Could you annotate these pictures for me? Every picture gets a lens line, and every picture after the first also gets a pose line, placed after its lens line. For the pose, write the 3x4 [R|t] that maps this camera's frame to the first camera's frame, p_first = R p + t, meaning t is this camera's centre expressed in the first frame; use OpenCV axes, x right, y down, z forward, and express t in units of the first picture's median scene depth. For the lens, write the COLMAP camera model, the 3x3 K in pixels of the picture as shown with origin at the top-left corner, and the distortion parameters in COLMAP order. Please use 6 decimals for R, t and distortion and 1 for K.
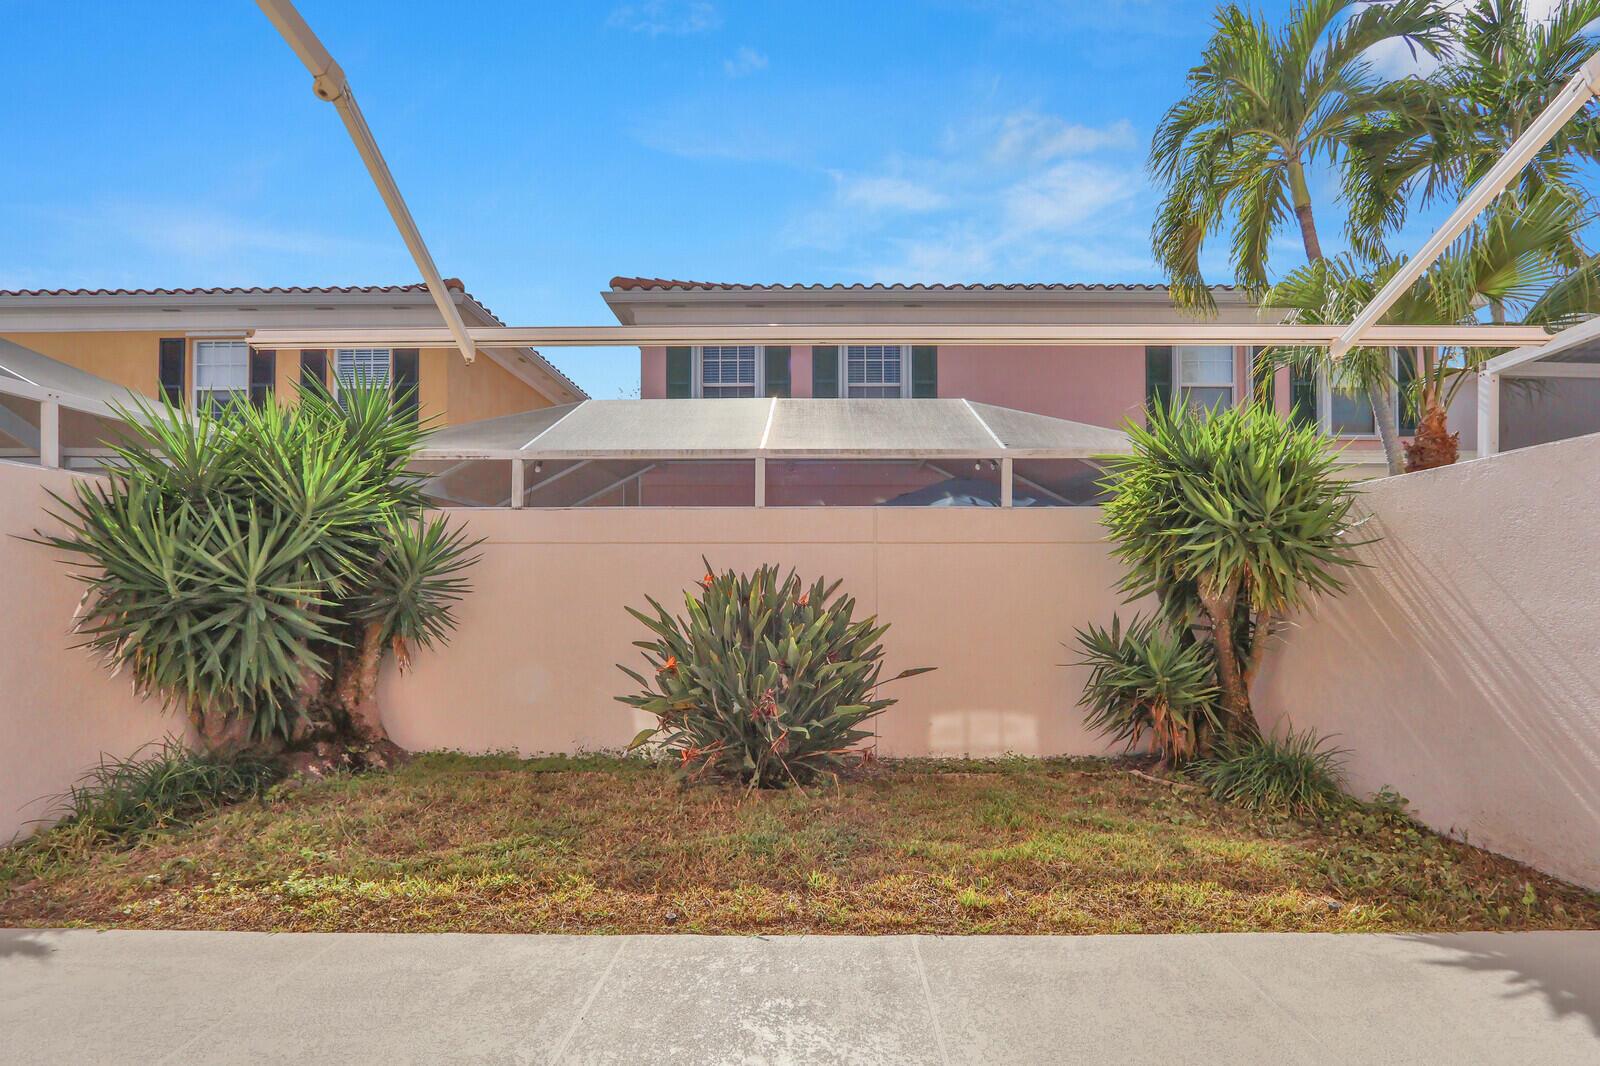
lens RADIAL K [[728.8, 0, 788.5], [0, 728.8, 593.4], [0, 0, 1]] dist [-0.018564, 0.000807]
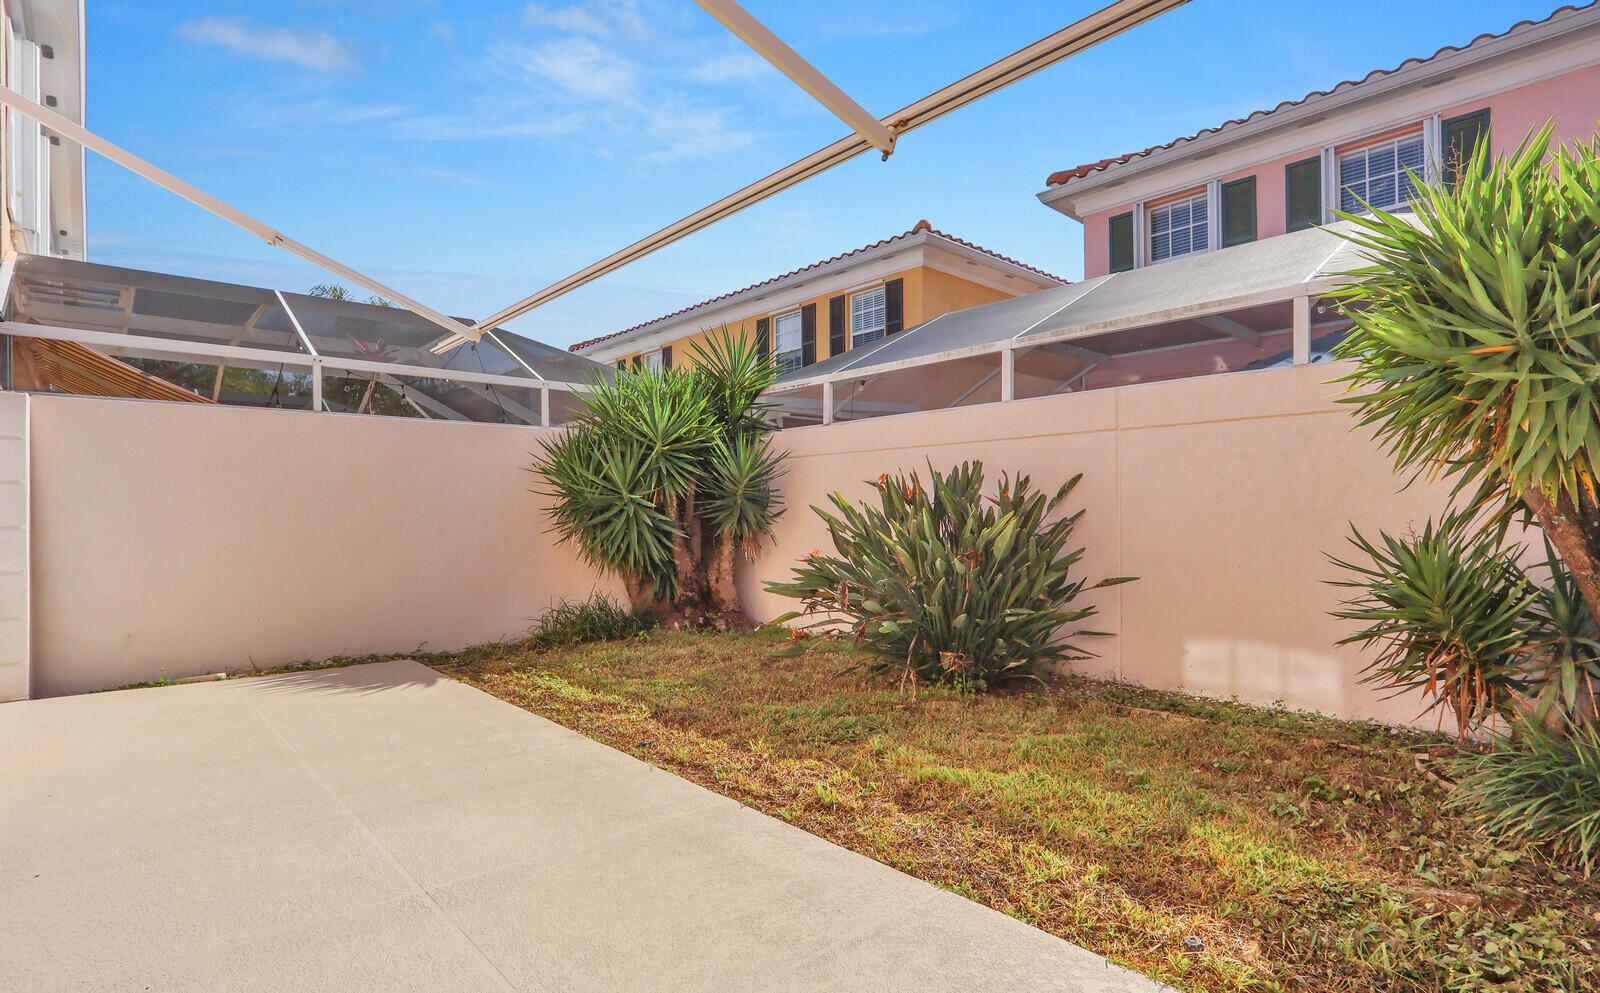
lens RADIAL K [[742.4, 0, 800.1], [0, 742.4, 496.4], [0, 0, 1]] dist [-0.021777, -0.000023]
pose [[0.708052, -0.019078, -0.705902, 0.511177], [0.011874, 0.999815, -0.015111, 0.018347], [0.706060, 0.002318, 0.708148, 0.144296]]
